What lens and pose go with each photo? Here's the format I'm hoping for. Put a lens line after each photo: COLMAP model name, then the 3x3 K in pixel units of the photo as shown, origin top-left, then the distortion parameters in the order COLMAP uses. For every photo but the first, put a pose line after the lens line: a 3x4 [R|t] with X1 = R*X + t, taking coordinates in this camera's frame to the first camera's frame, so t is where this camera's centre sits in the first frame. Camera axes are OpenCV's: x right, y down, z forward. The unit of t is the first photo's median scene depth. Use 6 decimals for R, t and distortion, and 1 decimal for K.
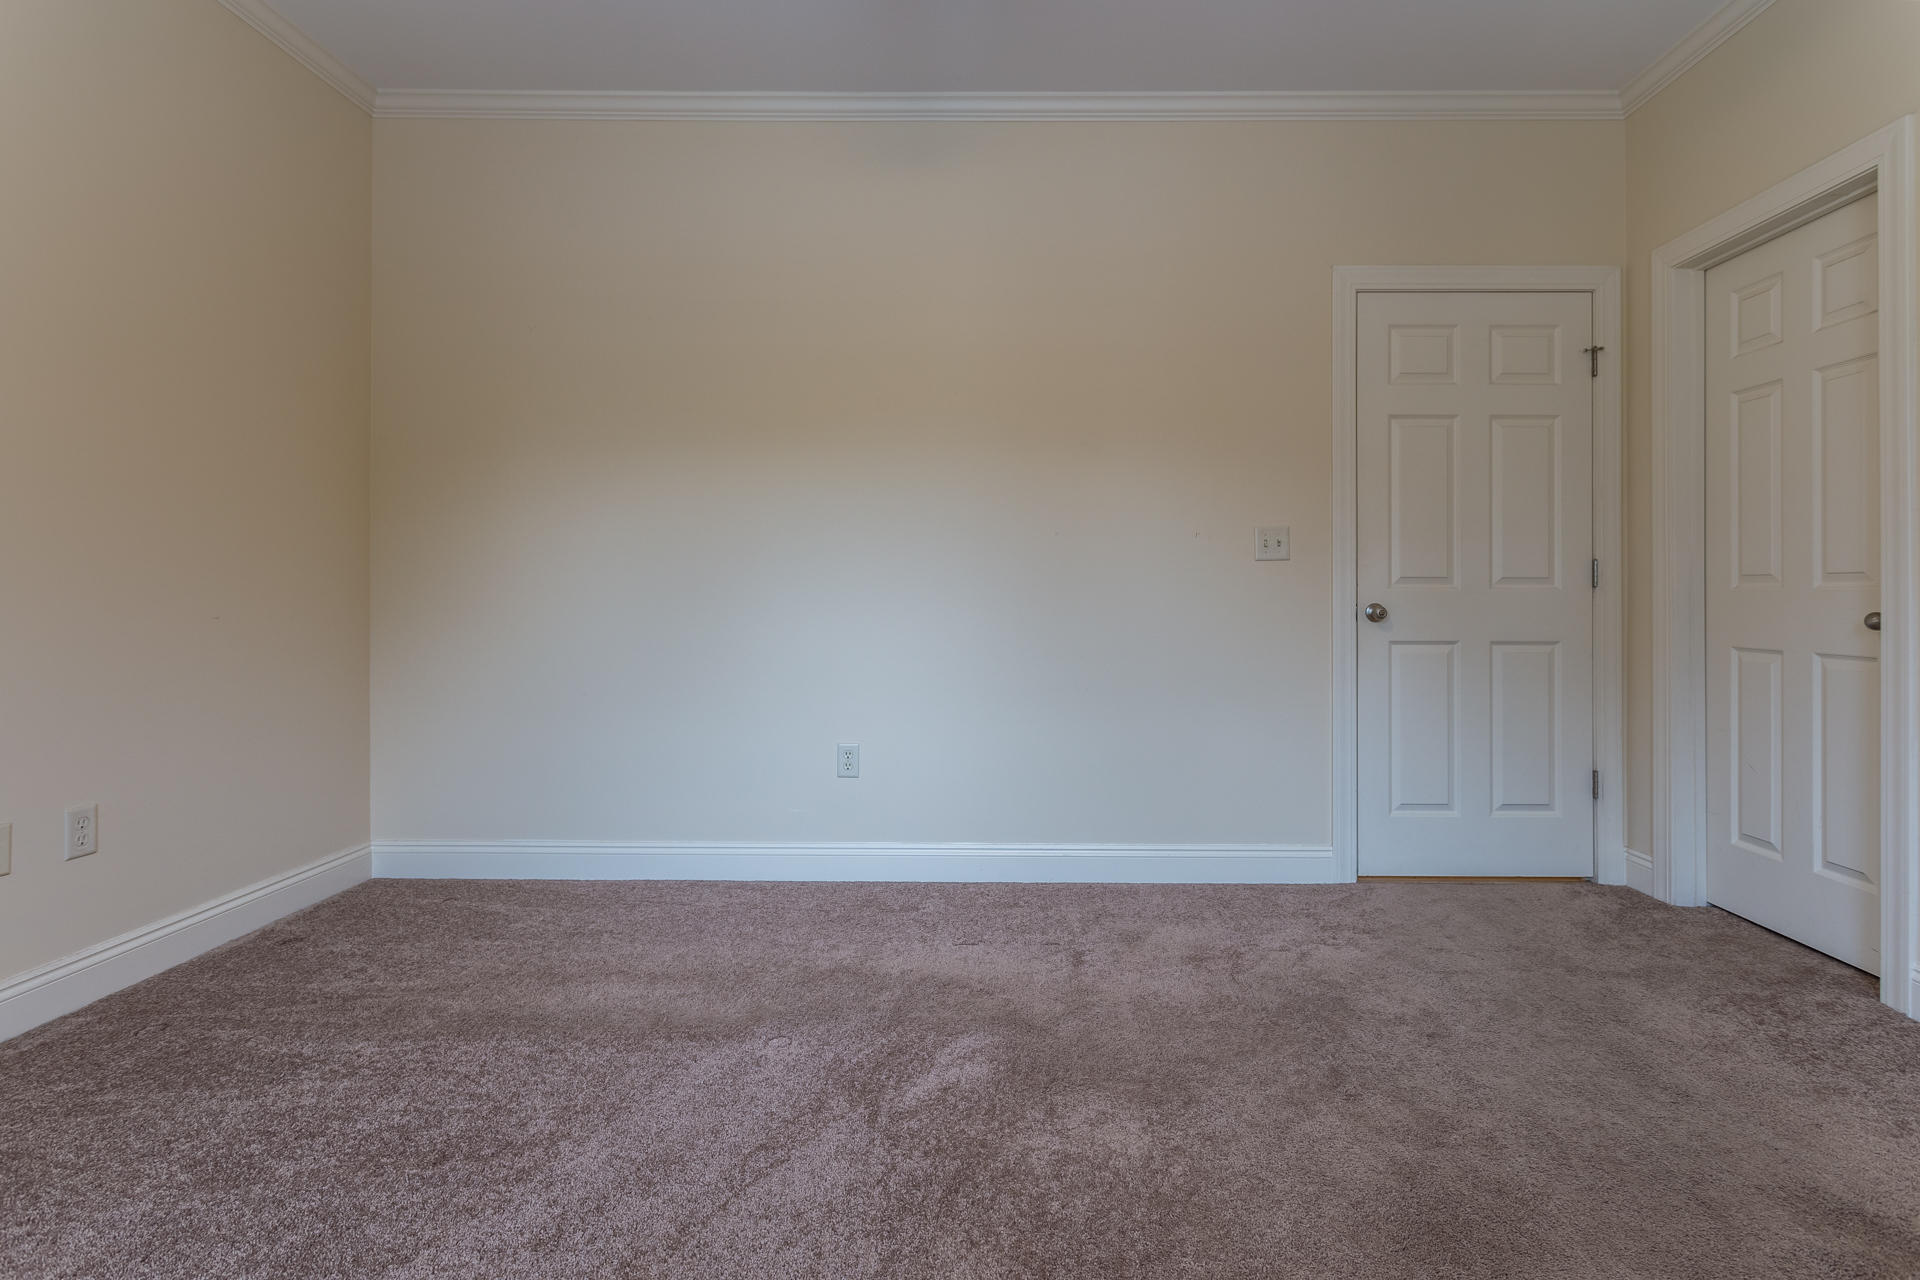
lens RADIAL K [[952.8, 0, 962.1], [0, 952.8, 594.3], [0, 0, 1]] dist [0.001353, -0.000318]
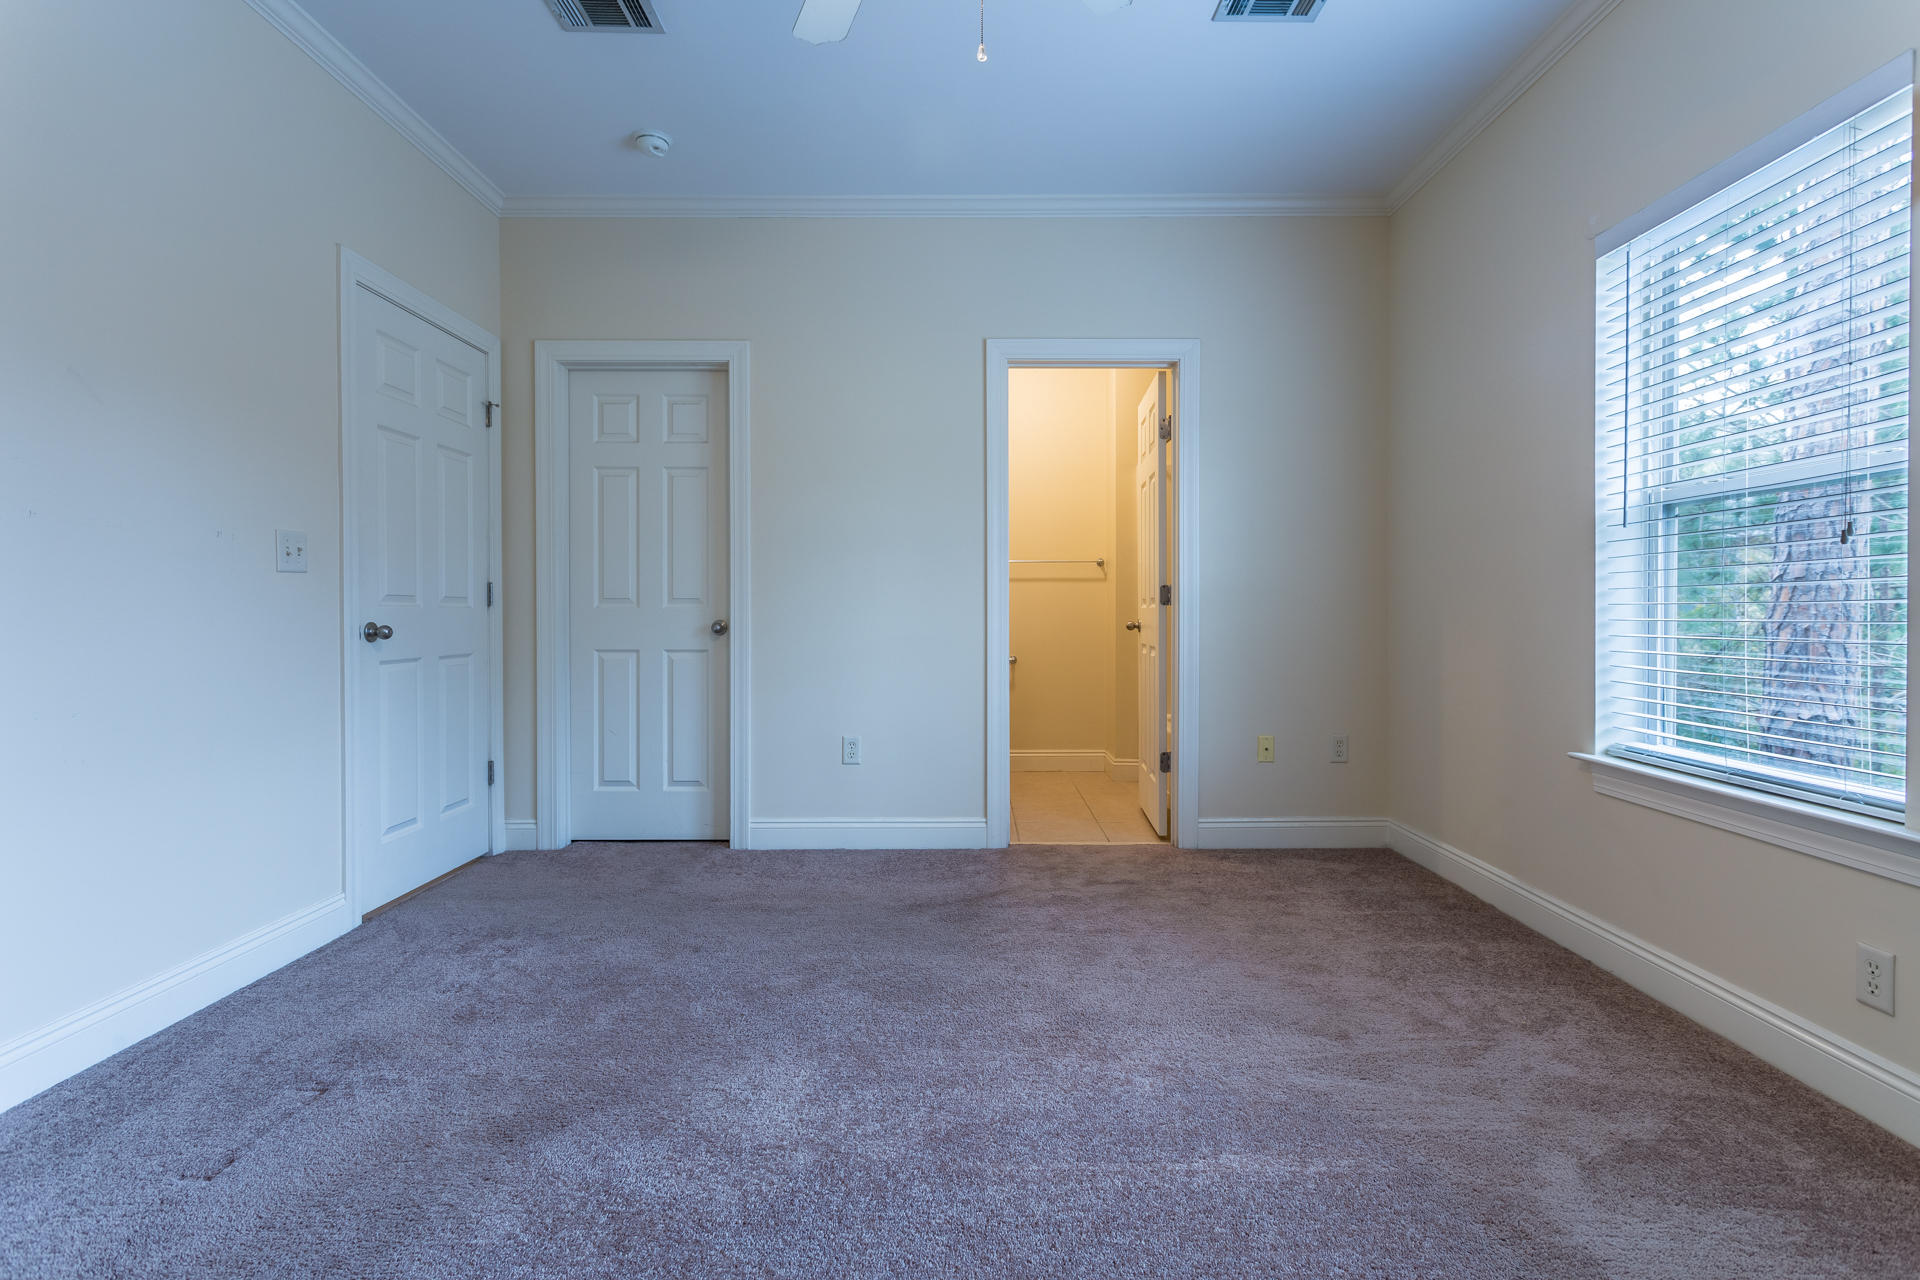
lens RADIAL K [[925.5, 0, 989.8], [0, 925.5, 635.1], [0, 0, 1]] dist [0.015736, -0.000069]
pose [[-0.035200, -0.025904, 0.999045, -0.528948], [0.002177, 0.999660, 0.025997, -0.000498], [-0.999378, 0.003090, -0.035132, 0.435642]]
